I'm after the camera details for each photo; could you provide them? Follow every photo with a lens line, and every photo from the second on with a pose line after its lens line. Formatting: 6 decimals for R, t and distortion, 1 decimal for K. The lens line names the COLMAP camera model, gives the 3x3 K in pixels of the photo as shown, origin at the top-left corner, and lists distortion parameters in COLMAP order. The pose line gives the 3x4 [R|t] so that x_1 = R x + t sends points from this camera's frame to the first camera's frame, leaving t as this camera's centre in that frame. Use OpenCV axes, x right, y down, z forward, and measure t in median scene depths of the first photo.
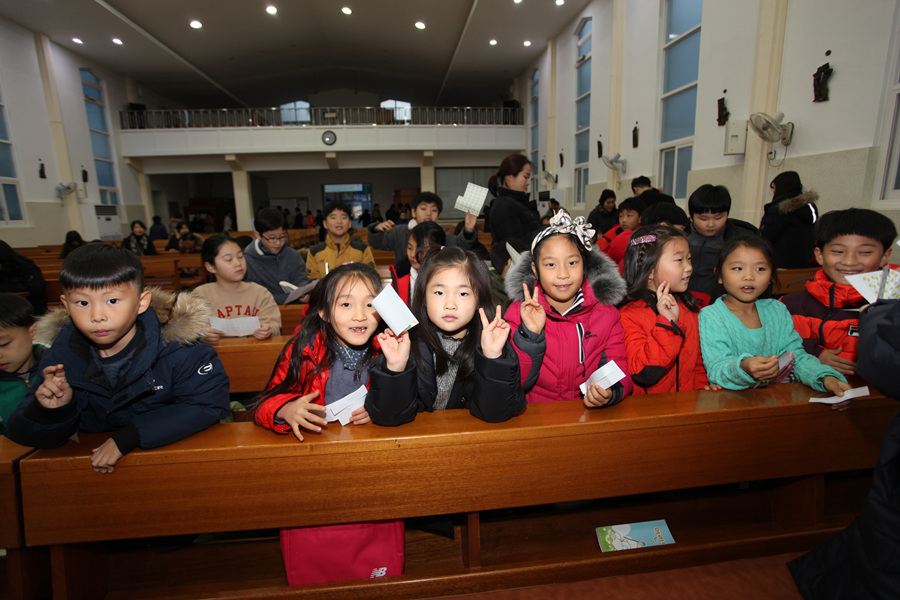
lens RADIAL K [[443.8, 0, 450.0], [0, 443.8, 300.0], [0, 0, 1]] dist [-0.068887, 0.026653]
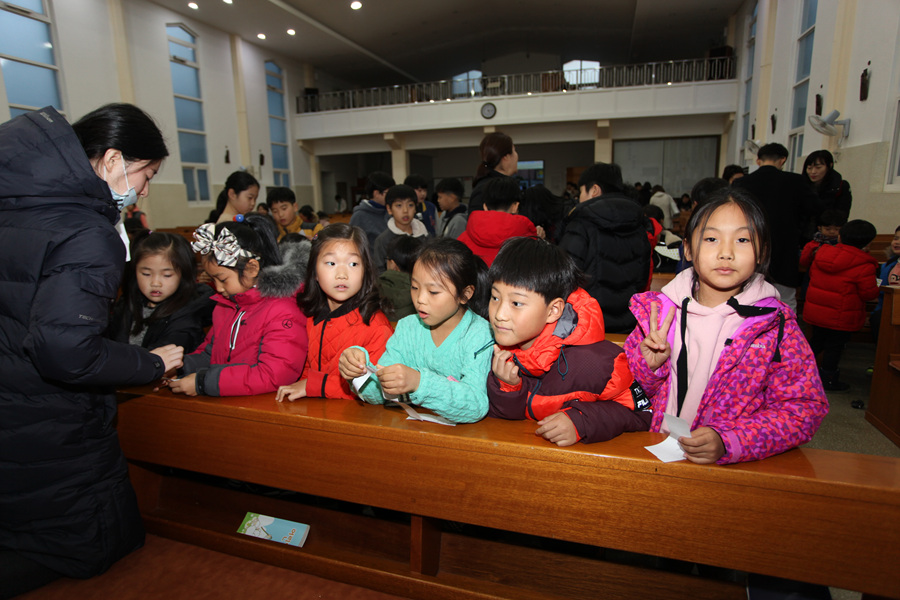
lens RADIAL K [[520.5, 0, 450.0], [0, 520.5, 300.6], [0, 0, 1]] dist [-0.075805, 0.046790]
pose [[0.909451, 0.081356, -0.407774, 0.115138], [-0.077642, 0.996651, 0.025680, -0.004034], [0.408498, 0.008306, 0.912722, 0.009021]]
